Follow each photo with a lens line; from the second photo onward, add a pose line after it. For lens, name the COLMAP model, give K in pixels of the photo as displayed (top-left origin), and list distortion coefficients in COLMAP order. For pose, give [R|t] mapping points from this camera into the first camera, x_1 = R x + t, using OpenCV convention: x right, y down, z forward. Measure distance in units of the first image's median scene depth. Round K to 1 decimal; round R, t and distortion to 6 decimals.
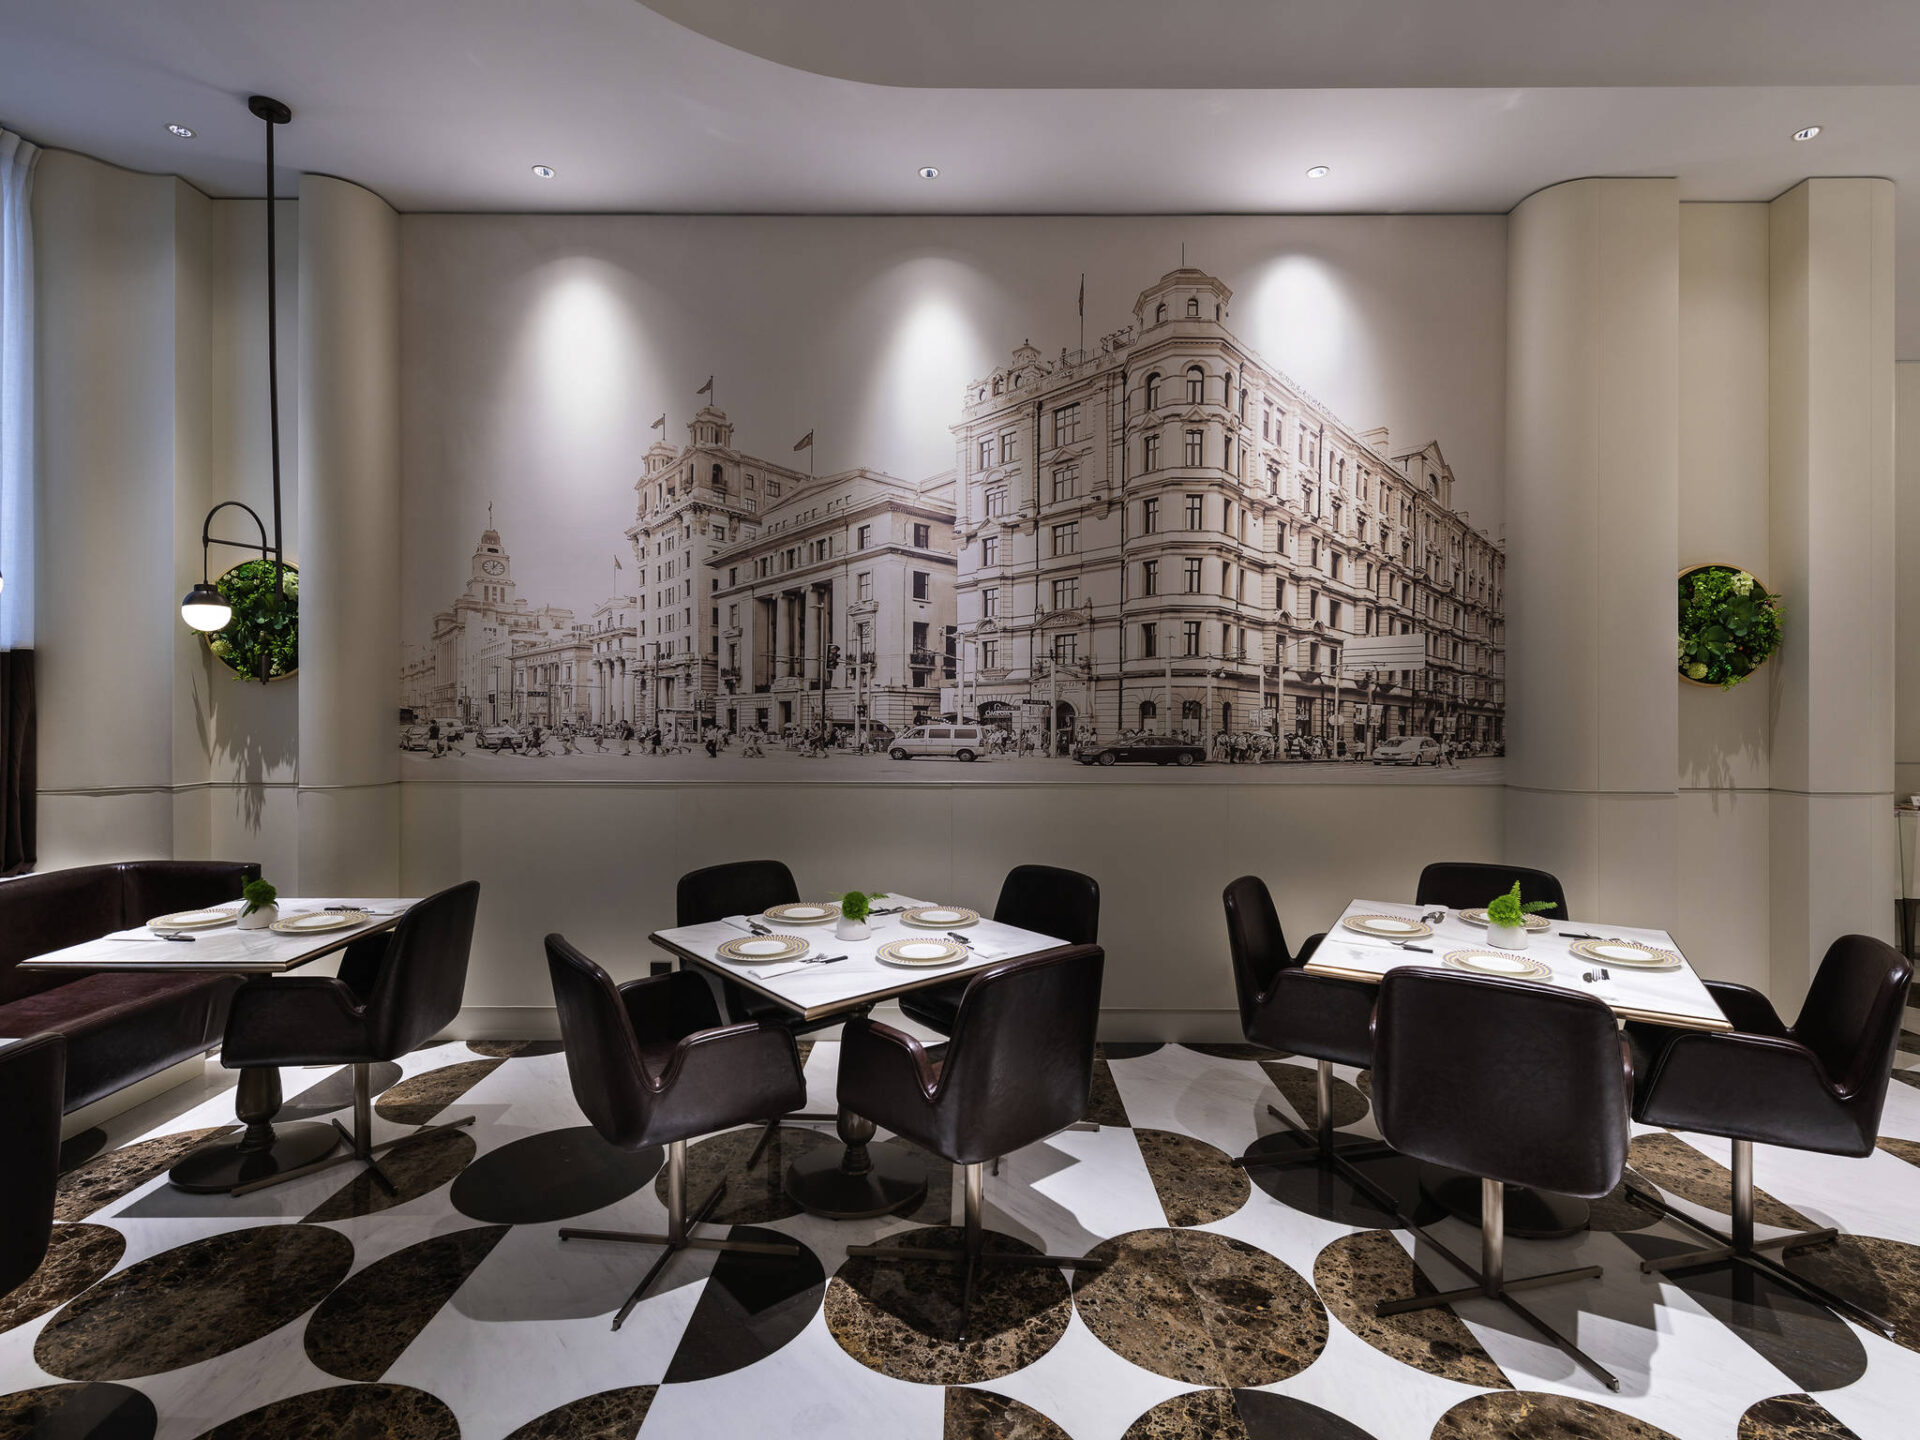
lens RADIAL K [[922.0, 0, 960.0], [0, 922.0, 720.0], [0, 0, 1]] dist [-0.000796, -0.000096]
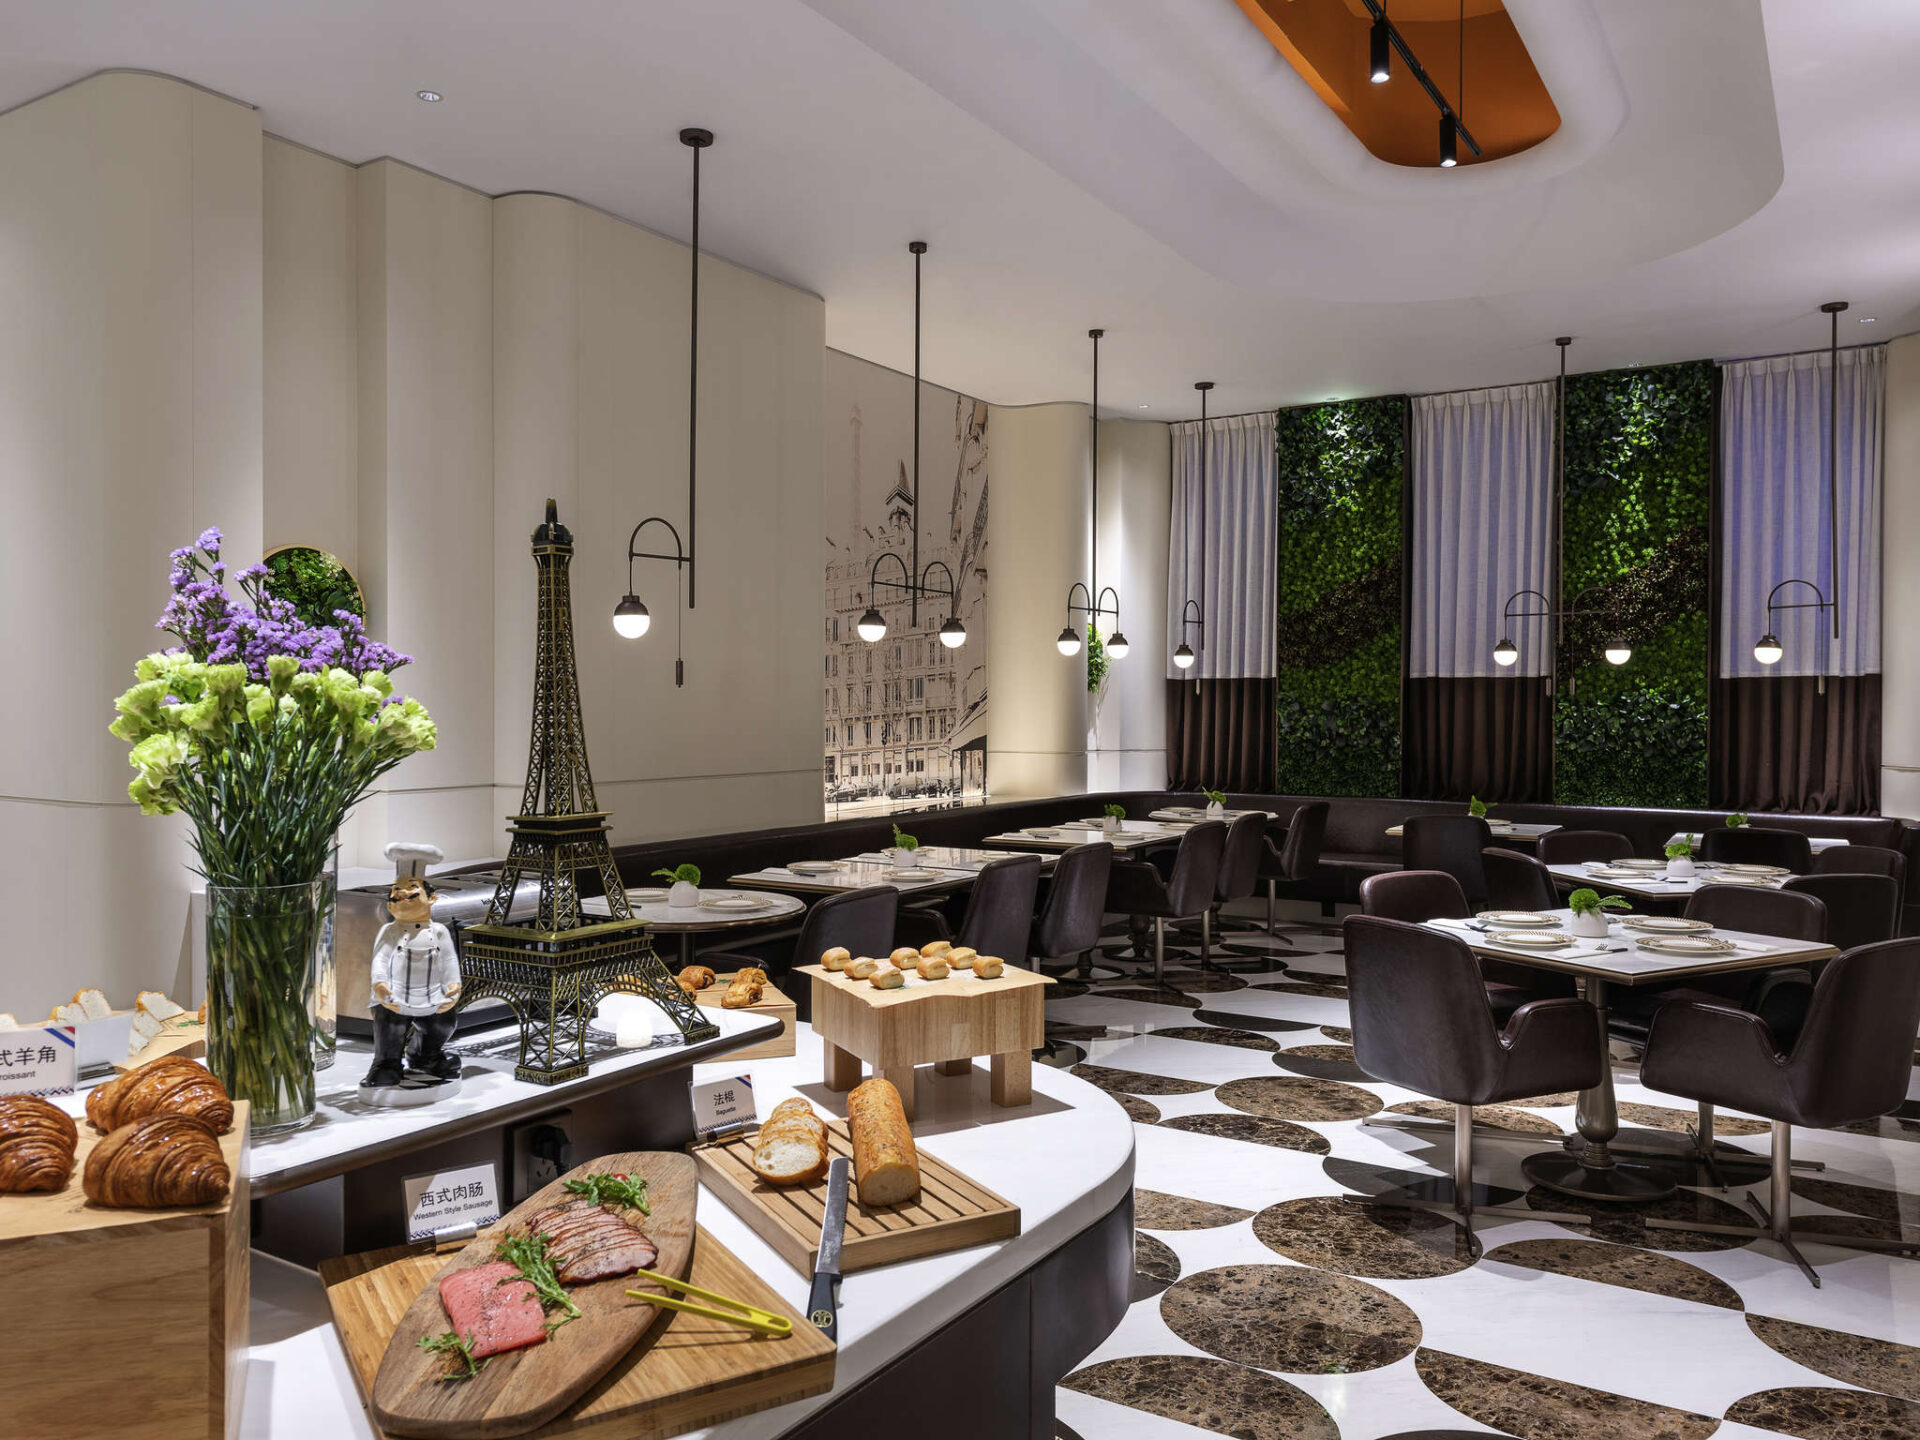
lens RADIAL K [[1436.3, 0, 960.0], [0, 1436.3, 720.0], [0, 0, 1]] dist [0.000206, 0.000042]
pose [[-0.523486, 0.006031, -0.852013, 2.926778], [-0.010585, 0.999852, 0.013581, -0.015838], [0.851968, 0.016127, -0.523345, 1.539889]]
